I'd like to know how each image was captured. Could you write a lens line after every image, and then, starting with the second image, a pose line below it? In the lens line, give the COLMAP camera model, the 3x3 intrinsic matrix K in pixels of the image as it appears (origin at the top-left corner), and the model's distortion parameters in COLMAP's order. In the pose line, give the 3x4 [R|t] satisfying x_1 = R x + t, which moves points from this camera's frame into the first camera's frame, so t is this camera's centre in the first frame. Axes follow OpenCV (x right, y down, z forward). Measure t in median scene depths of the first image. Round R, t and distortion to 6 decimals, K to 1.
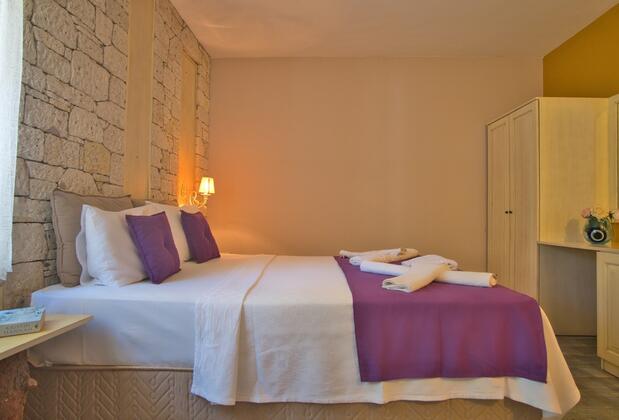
lens RADIAL K [[339.2, 0, 309.6], [0, 339.2, 209.8], [0, 0, 1]] dist [-0.024423, 0.002754]
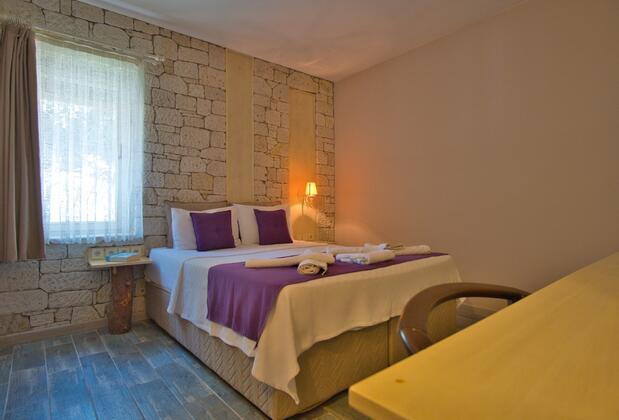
lens RADIAL K [[339.2, 0, 308.6], [0, 339.2, 212.3], [0, 0, 1]] dist [-0.024423, 0.002754]
pose [[0.665281, -0.012677, -0.746485, 0.782258], [0.026539, 0.999625, 0.006676, 0.011166], [0.746121, -0.024252, 0.665368, 0.154188]]
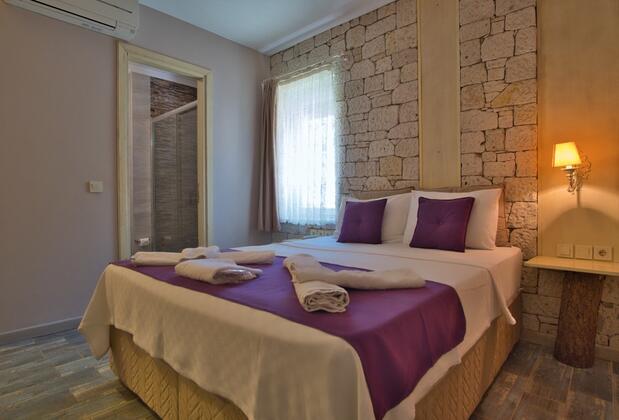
lens RADIAL K [[339.2, 0, 308.4], [0, 339.2, 205.6], [0, 0, 1]] dist [-0.024423, 0.002754]
pose [[-0.642183, 0.006356, -0.766525, 0.594347], [0.014576, 0.999886, -0.003921, 0.024484], [0.766412, -0.013690, -0.642203, 1.230187]]
